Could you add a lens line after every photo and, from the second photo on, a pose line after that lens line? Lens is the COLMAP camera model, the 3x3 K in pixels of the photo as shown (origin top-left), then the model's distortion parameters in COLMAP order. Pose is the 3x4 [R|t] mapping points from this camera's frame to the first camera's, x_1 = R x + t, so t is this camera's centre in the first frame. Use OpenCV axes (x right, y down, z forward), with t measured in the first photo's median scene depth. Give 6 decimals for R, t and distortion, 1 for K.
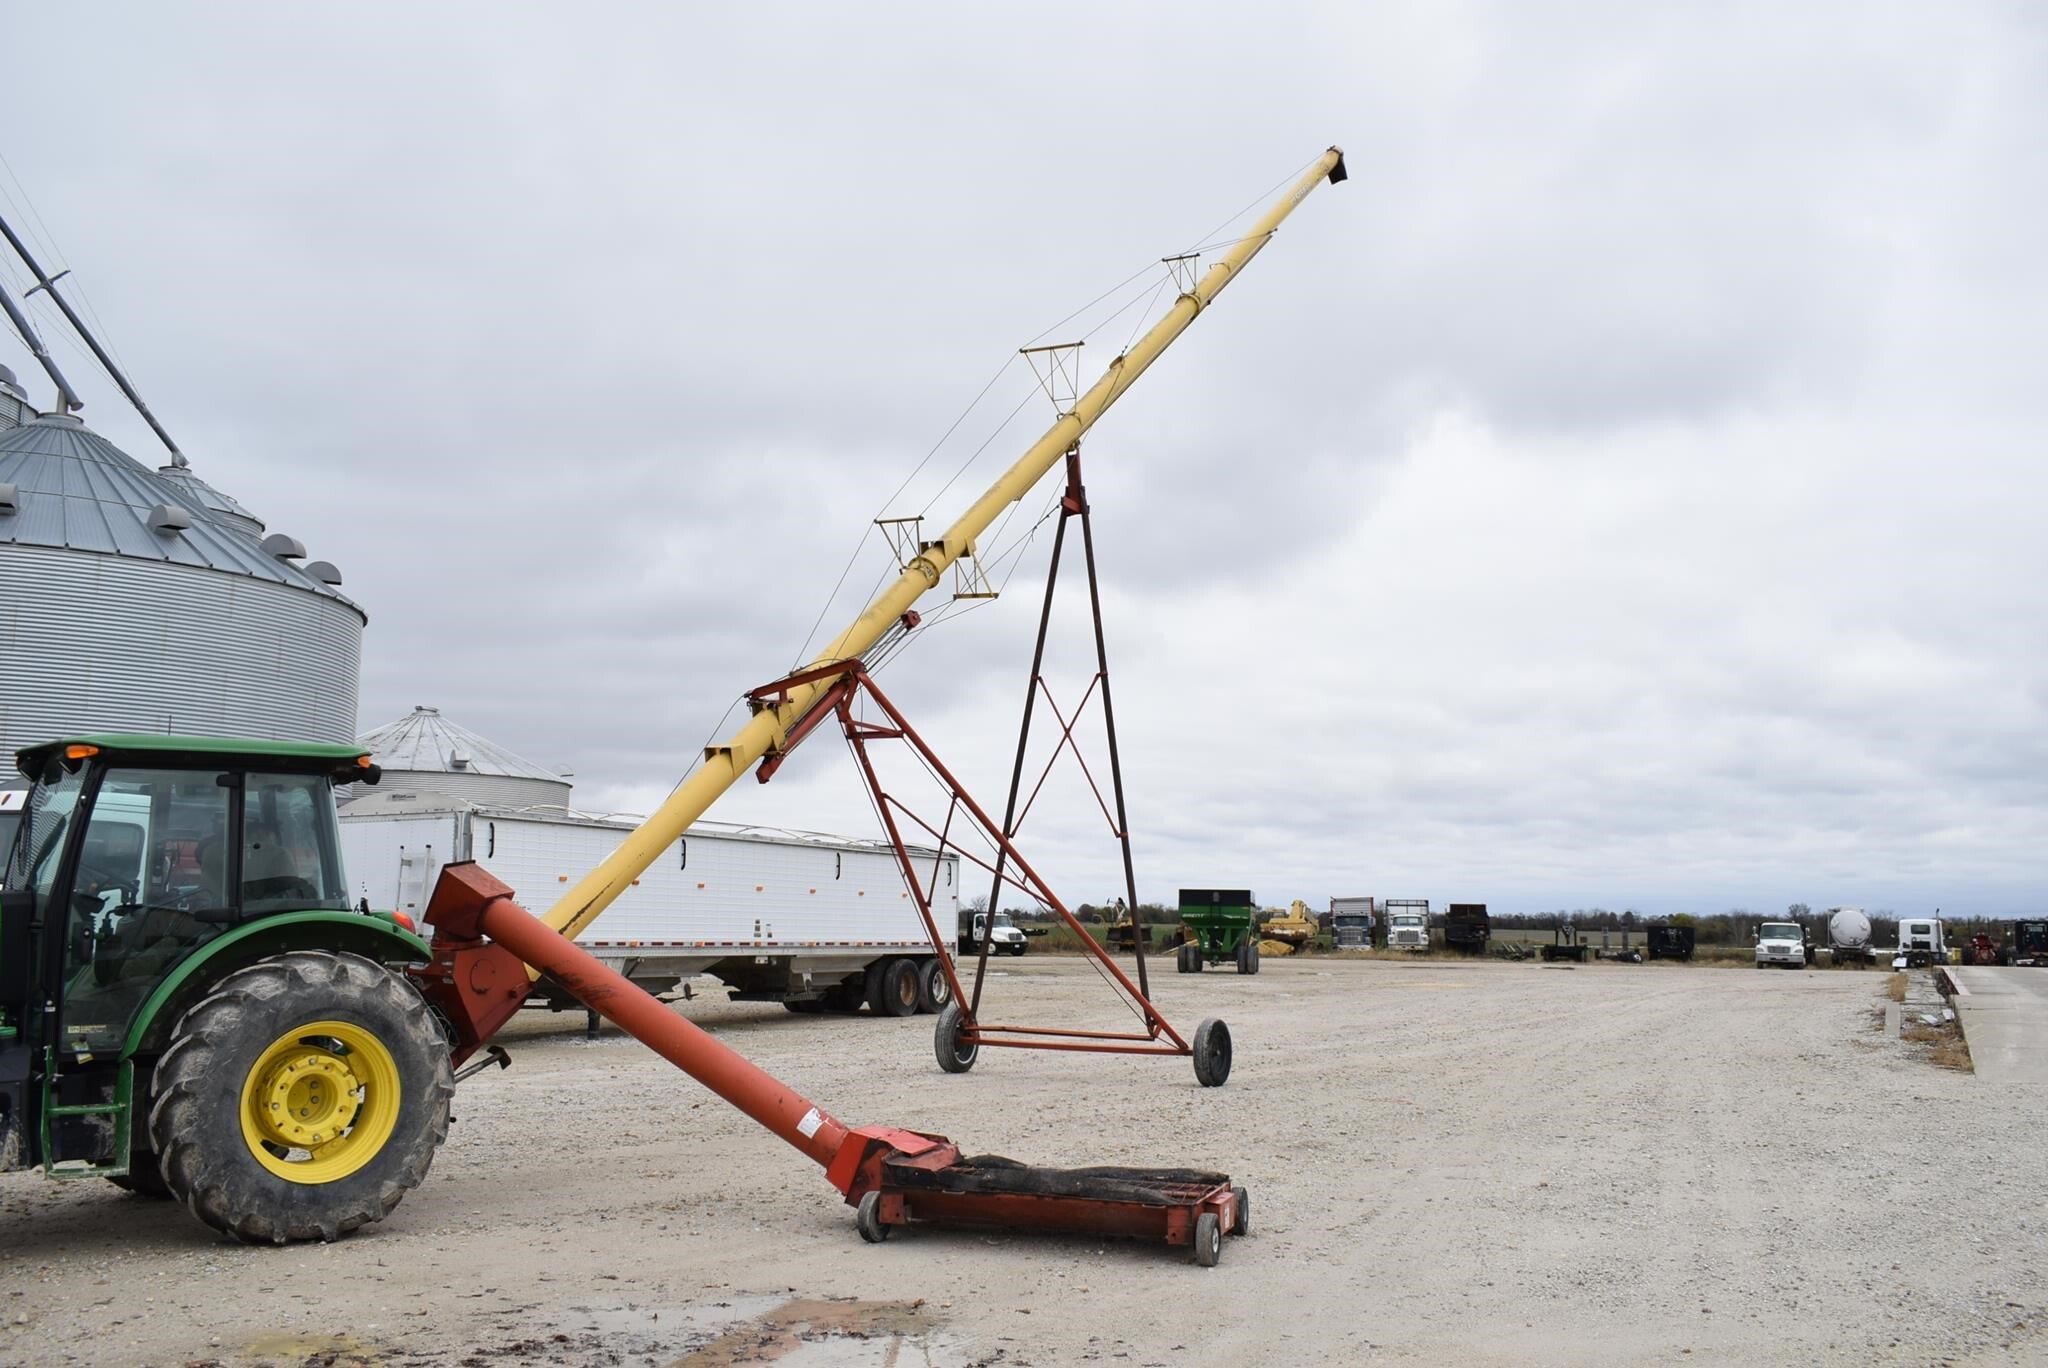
lens RADIAL K [[1728.0, 0, 1044.7], [0, 1728.0, 683.6], [0, 0, 1]] dist [-0.021763, 0.010938]
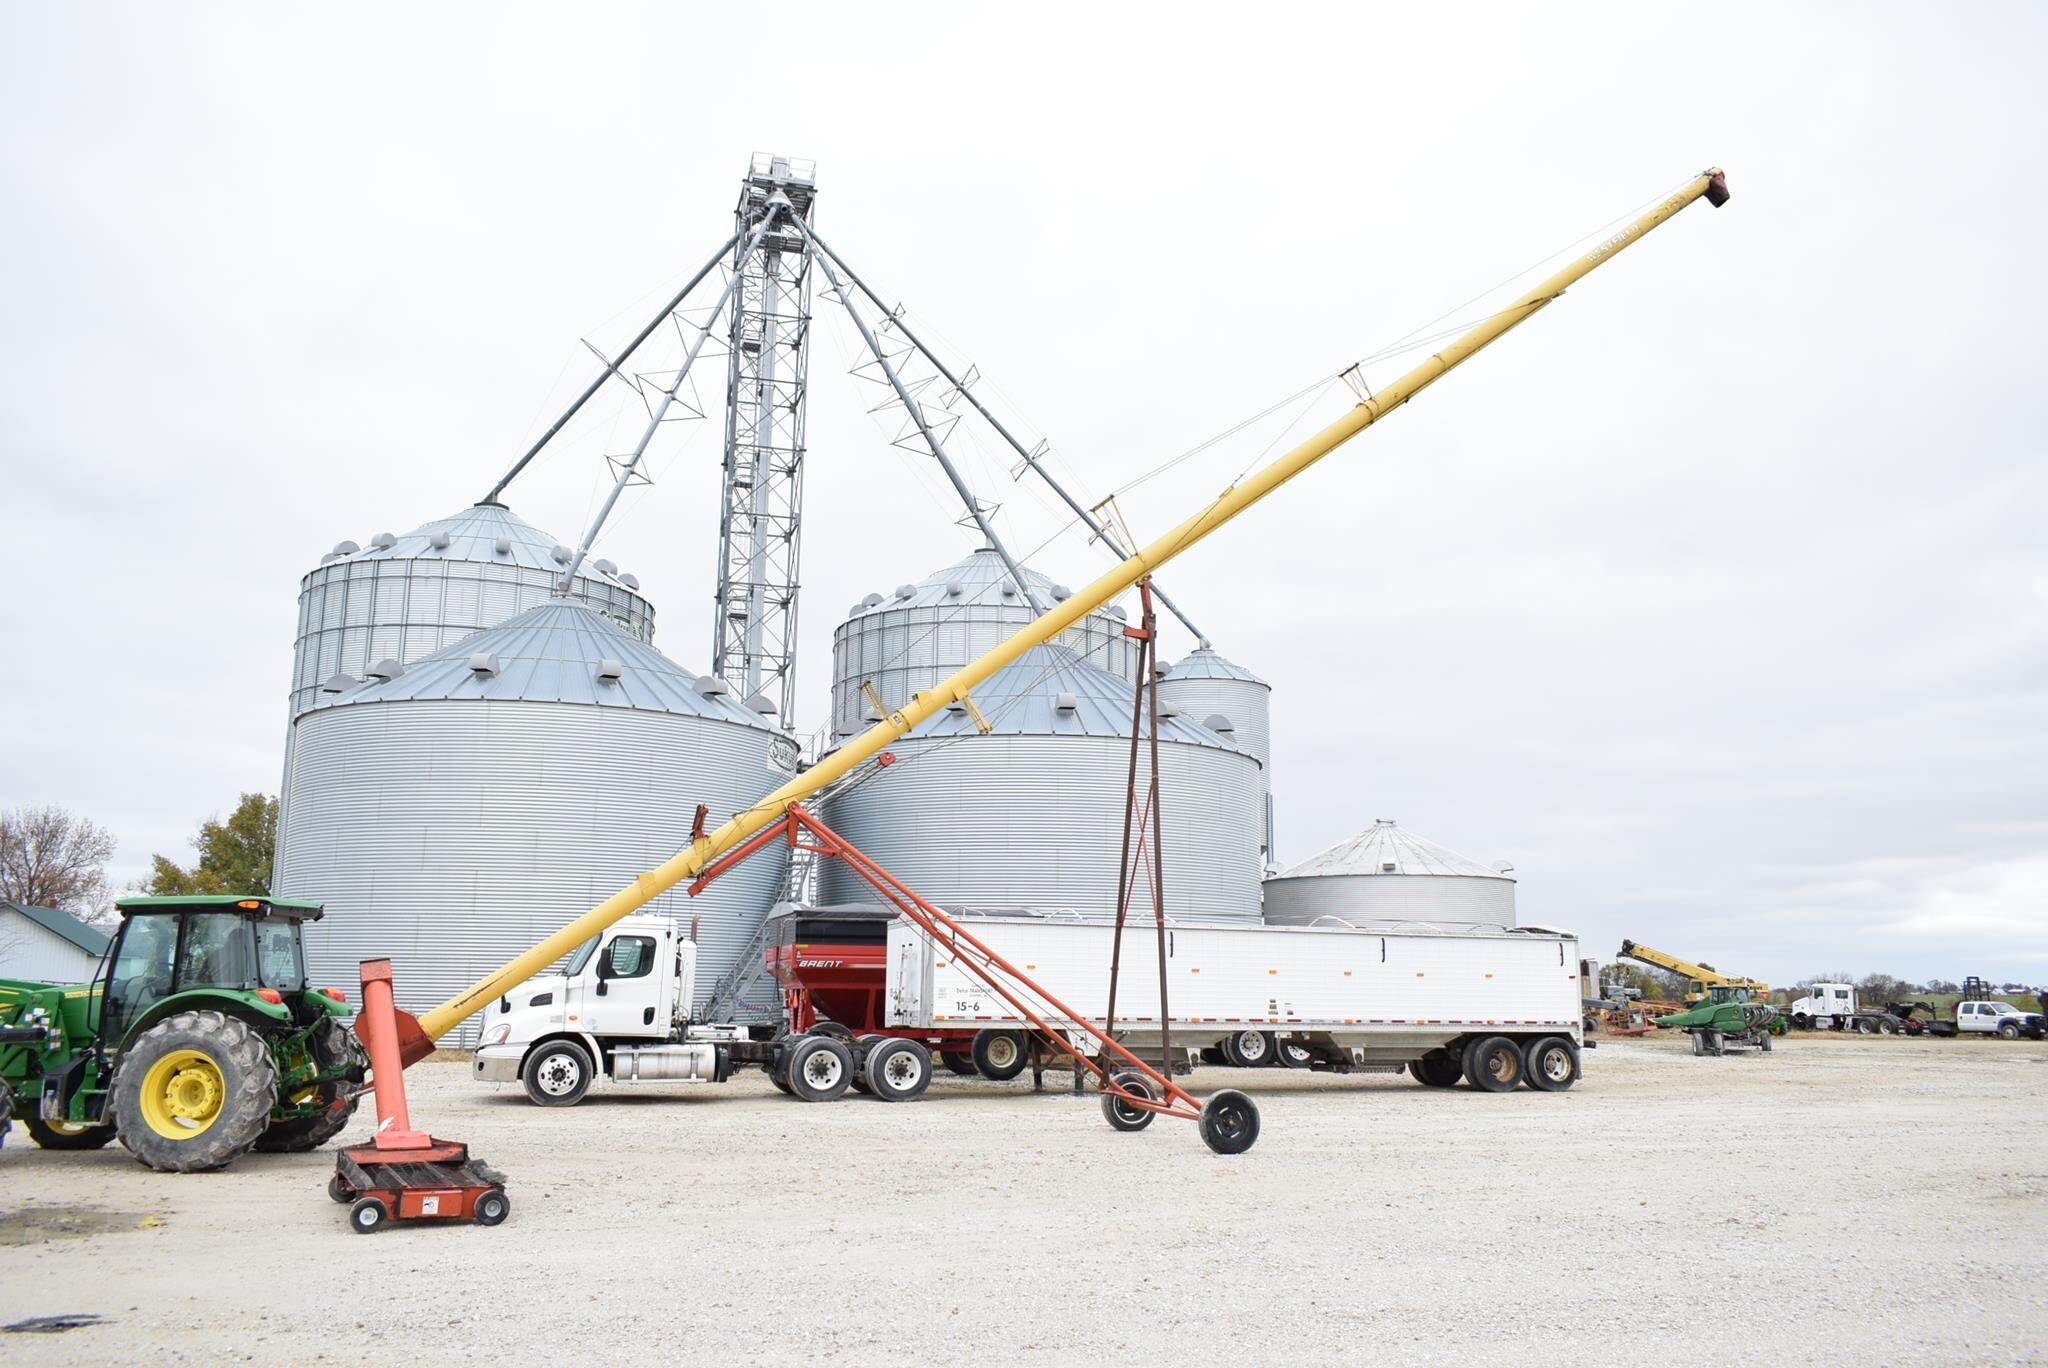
lens RADIAL K [[1560.8, 0, 1033.5], [0, 1560.8, 680.7], [0, 0, 1]] dist [-0.013361, -0.018136]
pose [[0.726759, -0.141466, -0.672168, 0.918519], [0.094795, 0.989855, -0.105834, 0.045253], [0.680320, 0.013198, 0.732796, 0.267603]]
